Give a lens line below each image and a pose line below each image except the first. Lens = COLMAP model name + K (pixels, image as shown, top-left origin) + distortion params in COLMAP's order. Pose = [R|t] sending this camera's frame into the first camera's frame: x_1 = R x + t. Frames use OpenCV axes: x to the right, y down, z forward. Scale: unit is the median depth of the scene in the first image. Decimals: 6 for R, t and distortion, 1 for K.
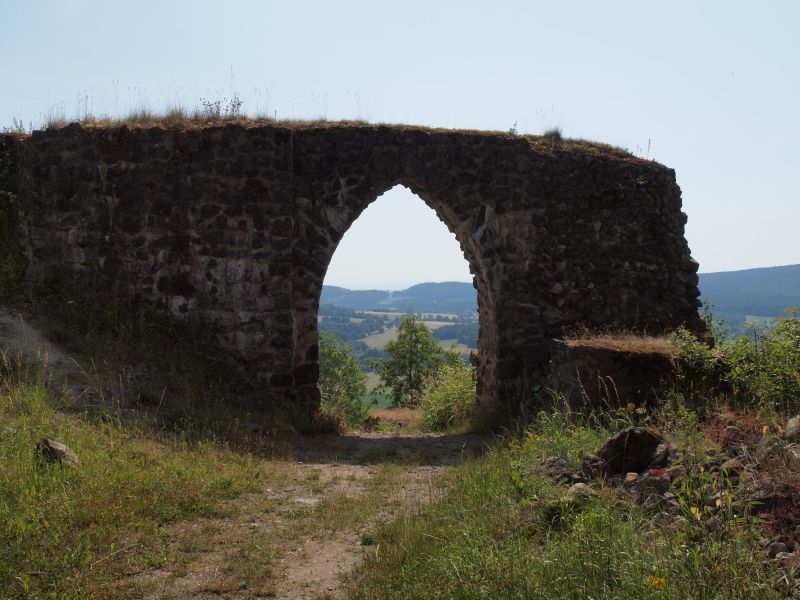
lens RADIAL K [[977.6, 0, 399.7], [0, 977.6, 300.7], [0, 0, 1]] dist [0.015964, 0.000000]
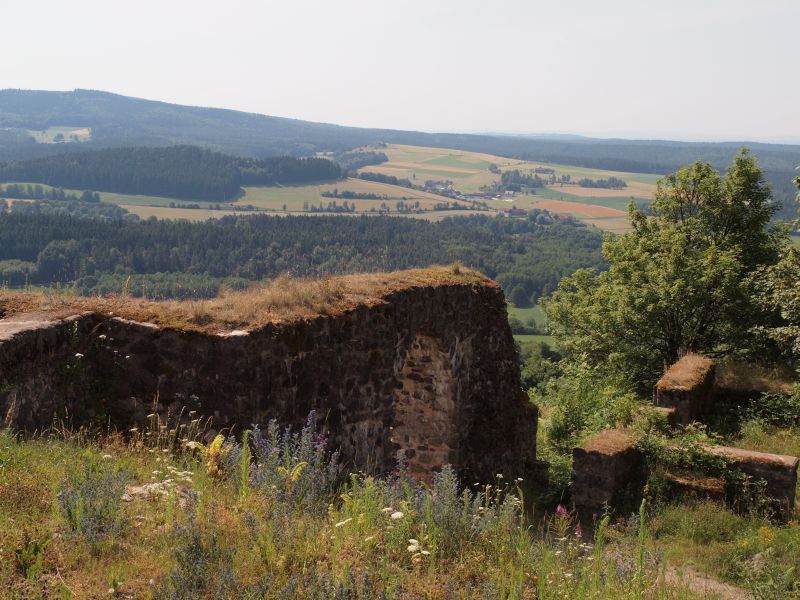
lens RADIAL K [[1142.1, 0, 399.8], [0, 1142.1, 302.8], [0, 0, 1]] dist [0.081402, 0.000000]
pose [[0.547194, -0.119812, 0.828386, -1.240167], [-0.035797, 0.985446, 0.166175, -0.404029], [-0.836240, -0.120584, 0.534941, 0.261151]]
